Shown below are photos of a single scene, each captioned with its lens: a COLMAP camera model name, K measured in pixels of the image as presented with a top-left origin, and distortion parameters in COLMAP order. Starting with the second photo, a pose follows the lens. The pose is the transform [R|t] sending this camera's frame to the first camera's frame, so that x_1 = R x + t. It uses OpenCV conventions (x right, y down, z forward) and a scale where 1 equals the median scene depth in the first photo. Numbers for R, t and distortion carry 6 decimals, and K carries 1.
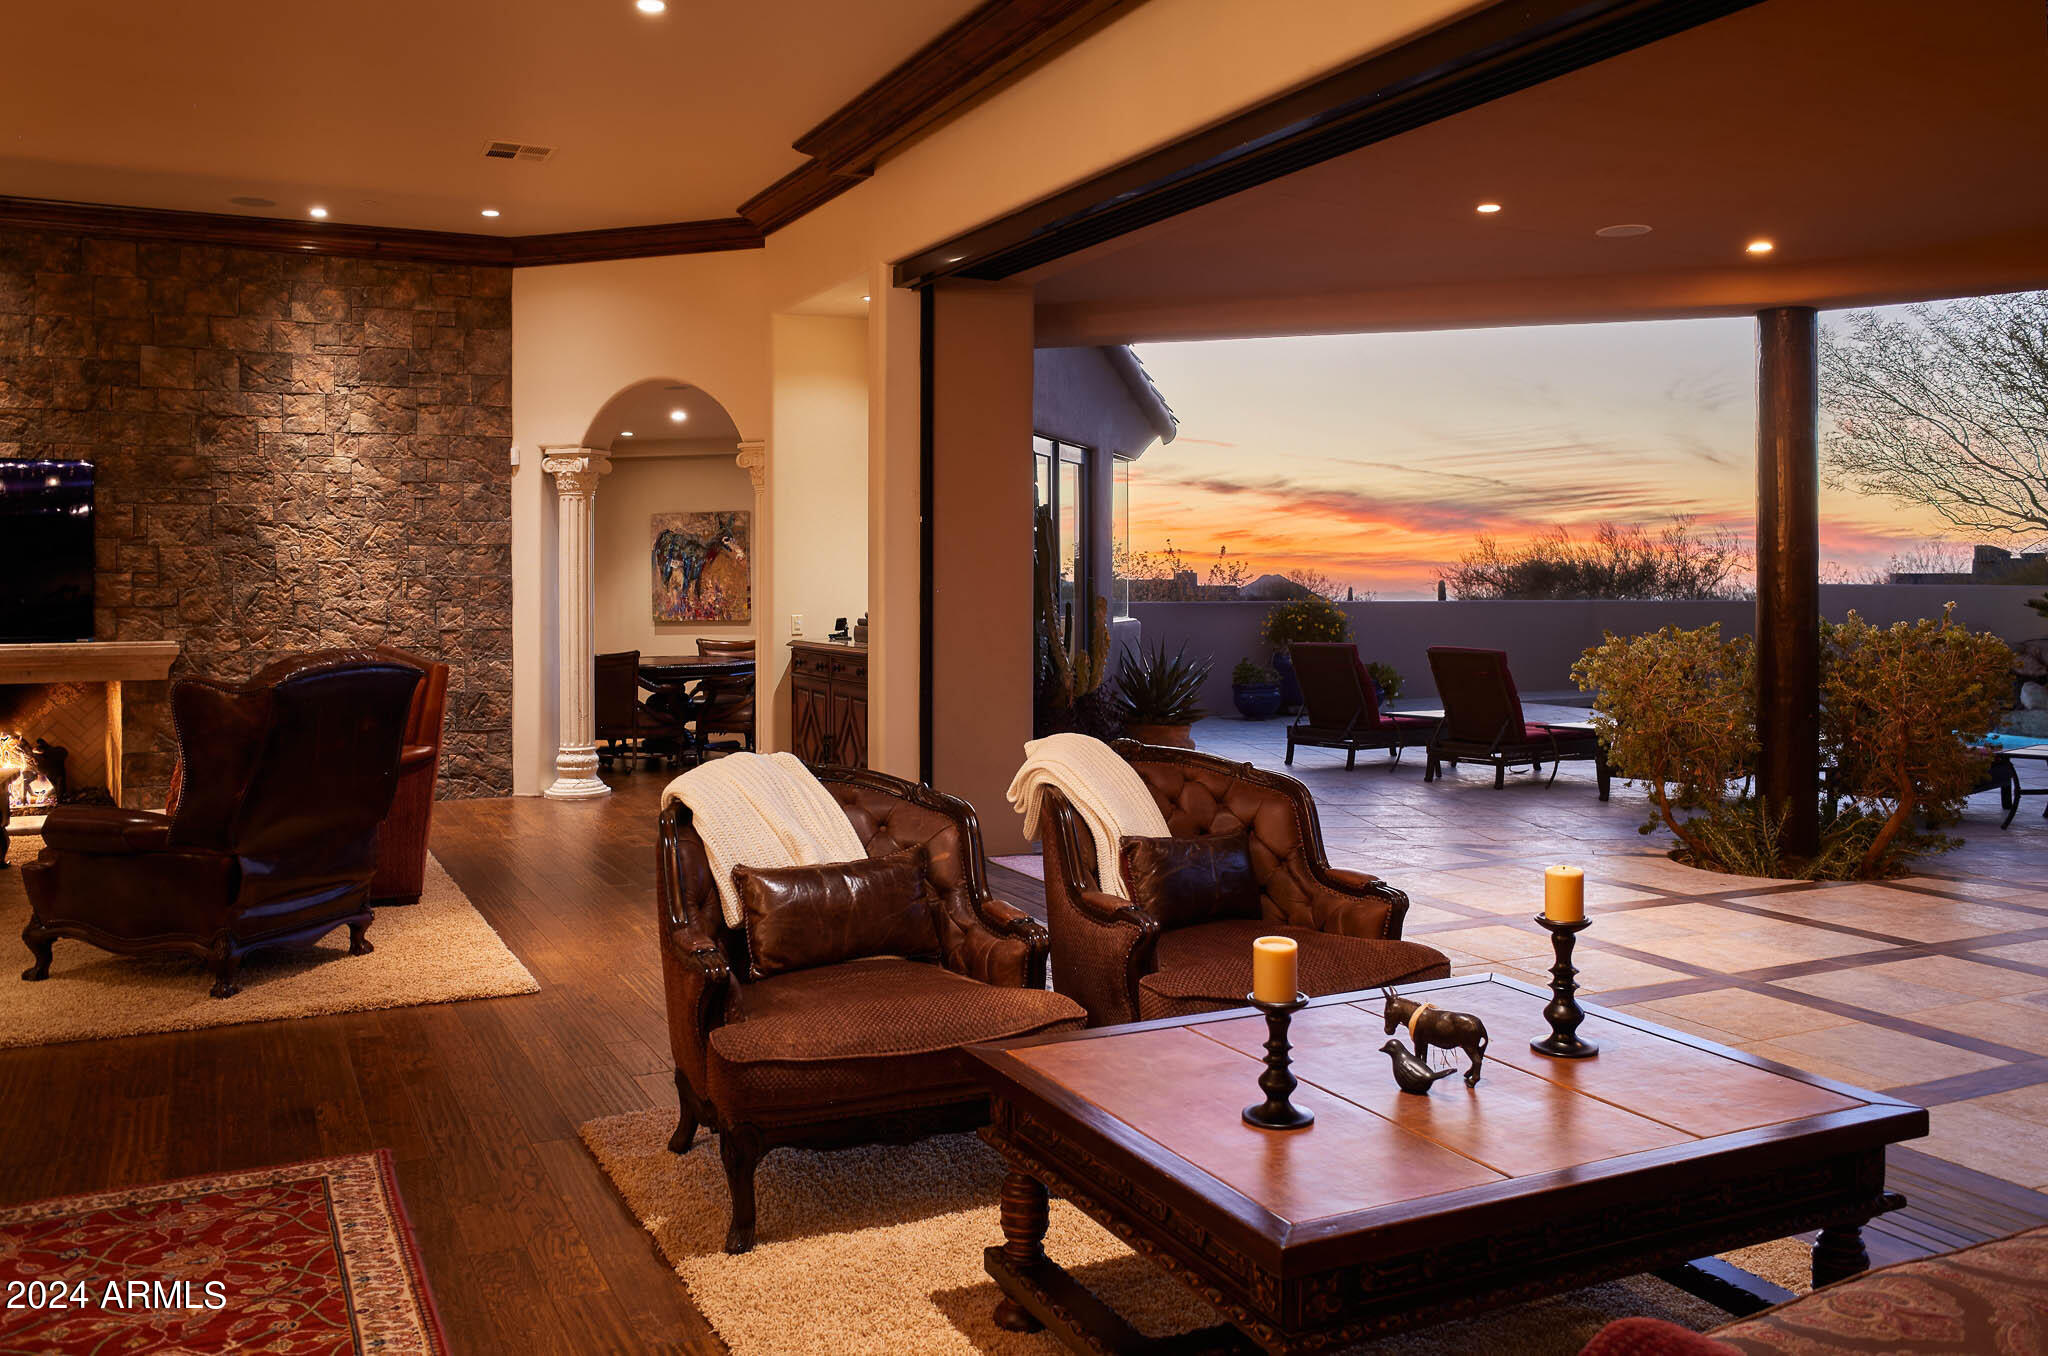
lens RADIAL K [[1632.8, 0, 994.0], [0, 1632.8, 558.7], [0, 0, 1]] dist [-0.007343, 0.003892]
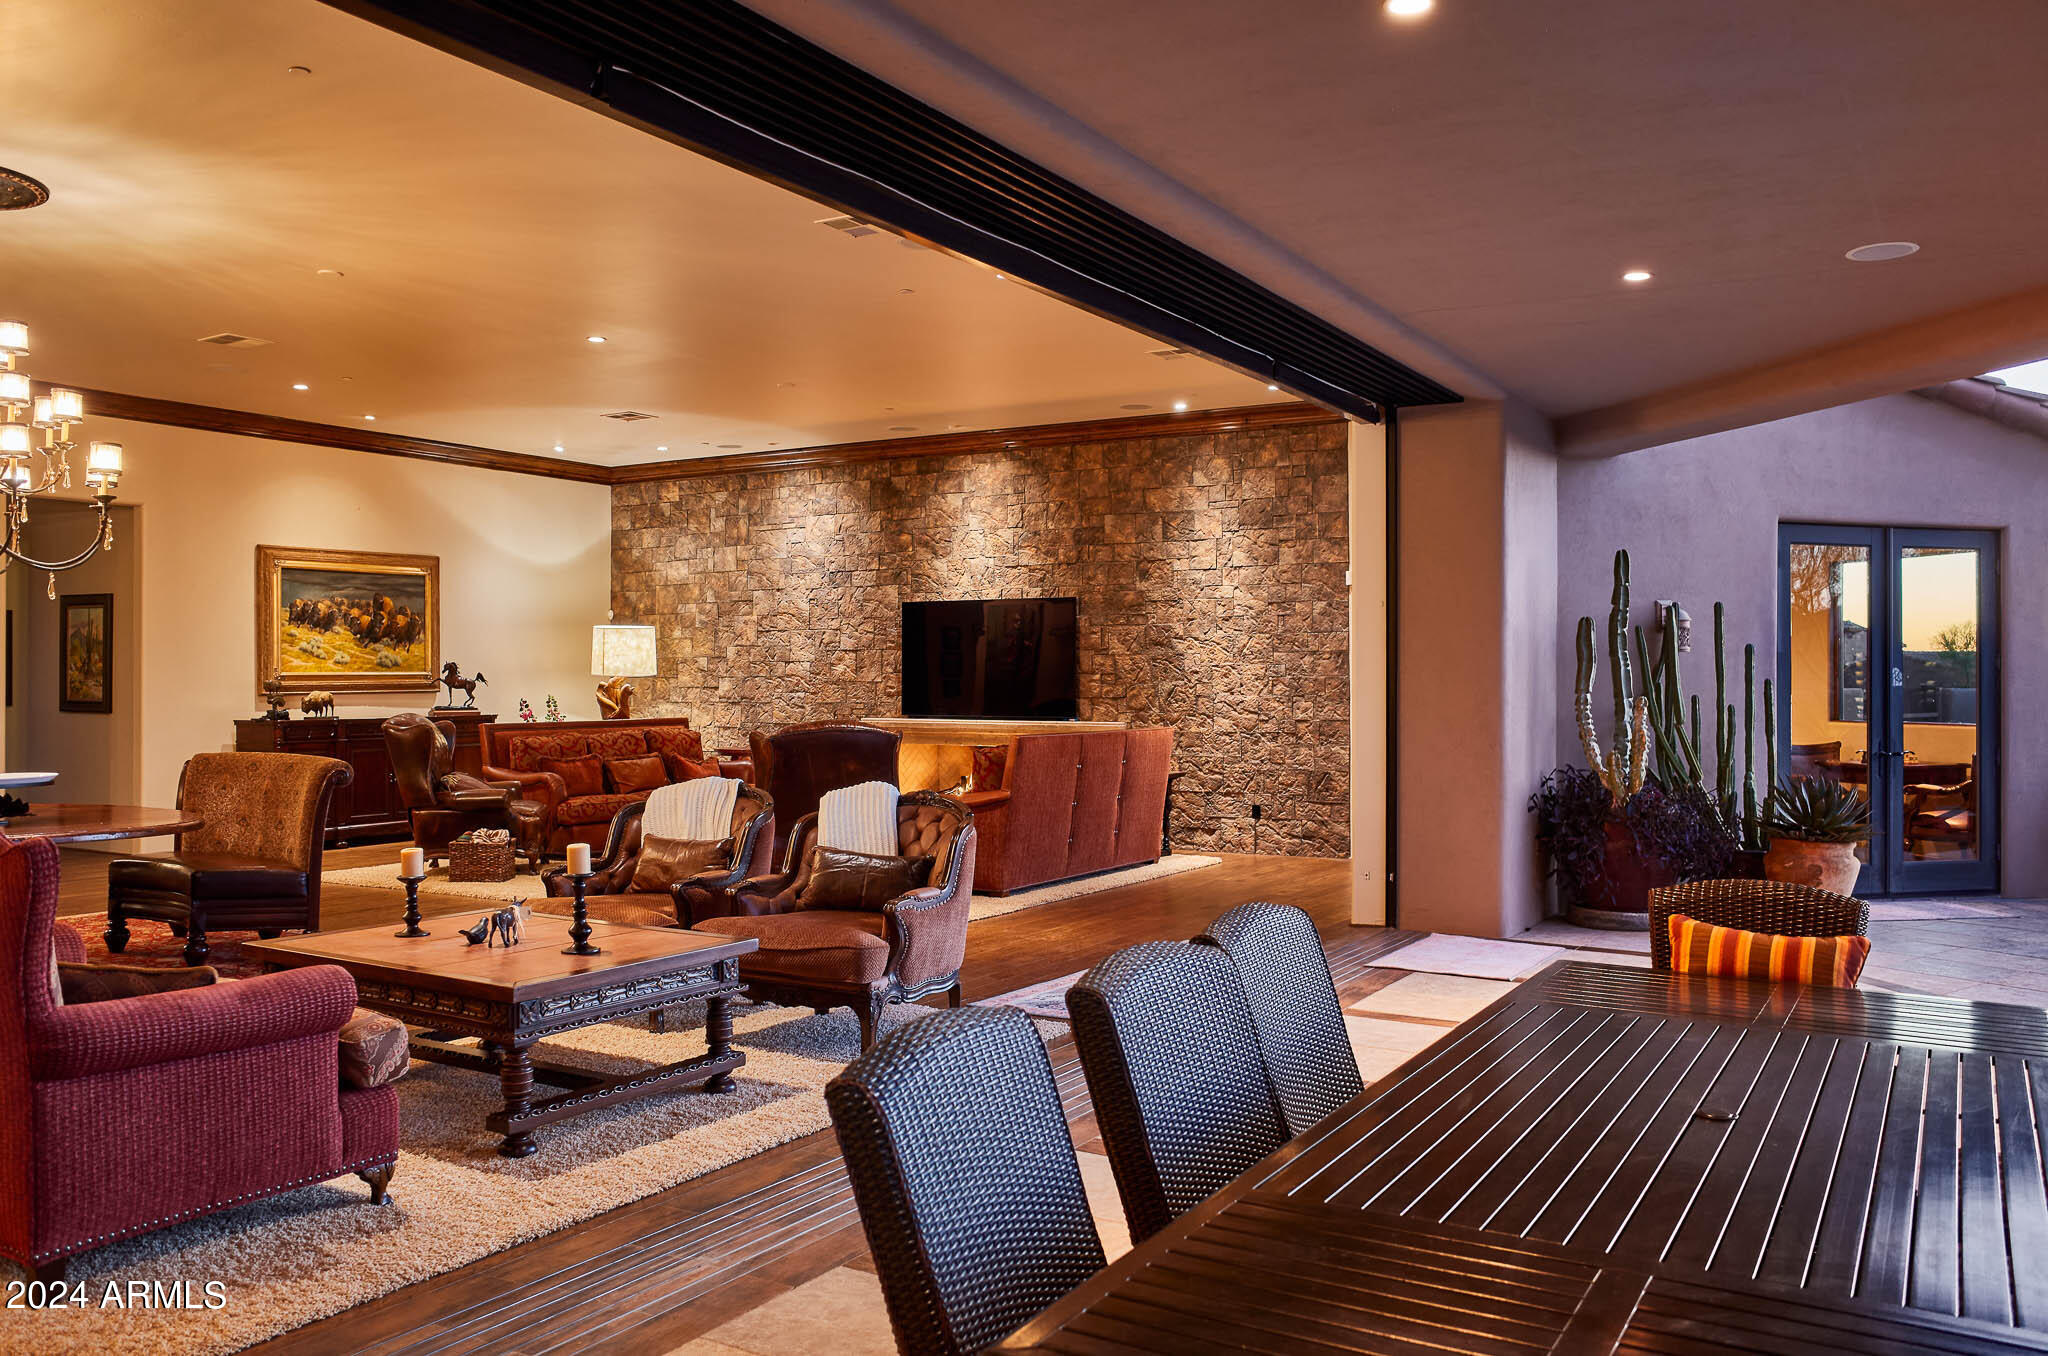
lens RADIAL K [[1632.8, 0, 1024.4], [0, 1632.8, 678.5], [0, 0, 1]] dist [-0.007343, 0.003892]
pose [[0.564191, 0.002047, -0.825642, 0.603208], [0.004925, 0.999971, 0.005844, 0.003783], [0.825629, -0.007364, 0.564165, 0.127729]]
